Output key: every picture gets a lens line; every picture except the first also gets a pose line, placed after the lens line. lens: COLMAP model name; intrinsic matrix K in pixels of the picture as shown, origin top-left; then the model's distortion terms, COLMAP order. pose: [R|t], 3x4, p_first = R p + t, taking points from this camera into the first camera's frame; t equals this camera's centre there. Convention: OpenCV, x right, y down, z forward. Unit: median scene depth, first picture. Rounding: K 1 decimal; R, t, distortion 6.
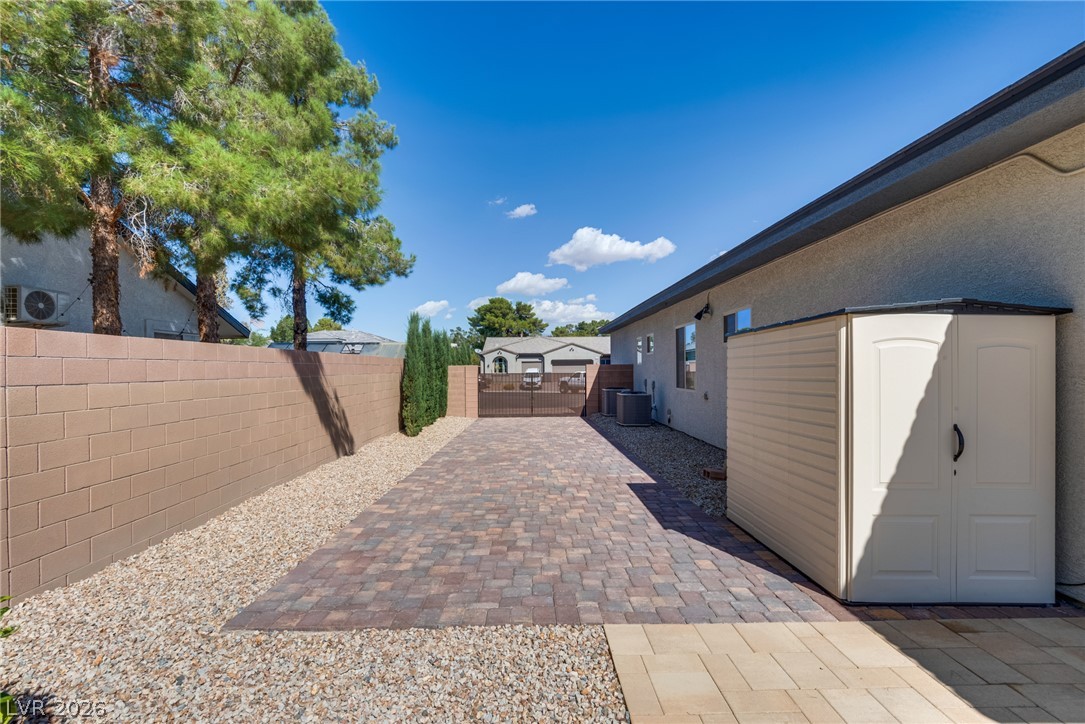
lens RADIAL K [[507.6, 0, 542.5], [0, 507.6, 362.0], [0, 0, 1]] dist [0.021688, -0.000193]
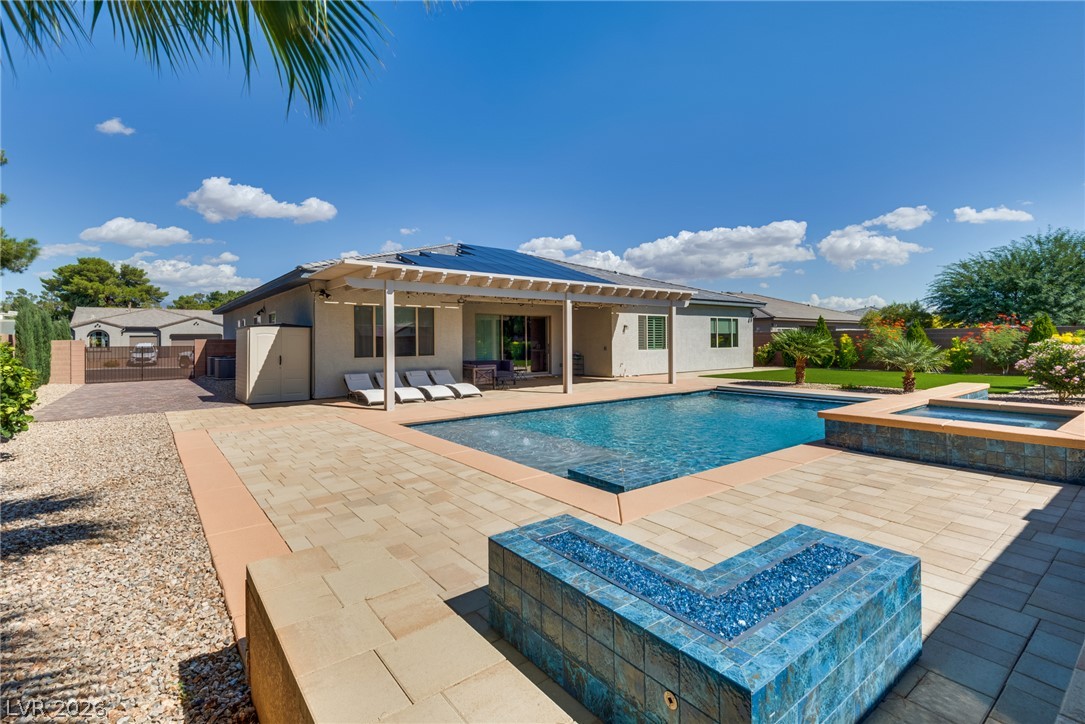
lens RADIAL K [[503.1, 0, 539.2], [0, 503.1, 333.6], [0, 0, 1]] dist [-0.000671, -0.000372]
pose [[0.799440, 0.007164, 0.600703, 0.004516], [-0.003738, 0.999969, -0.006951, -0.001168], [-0.600734, 0.003311, 0.799442, -0.158031]]
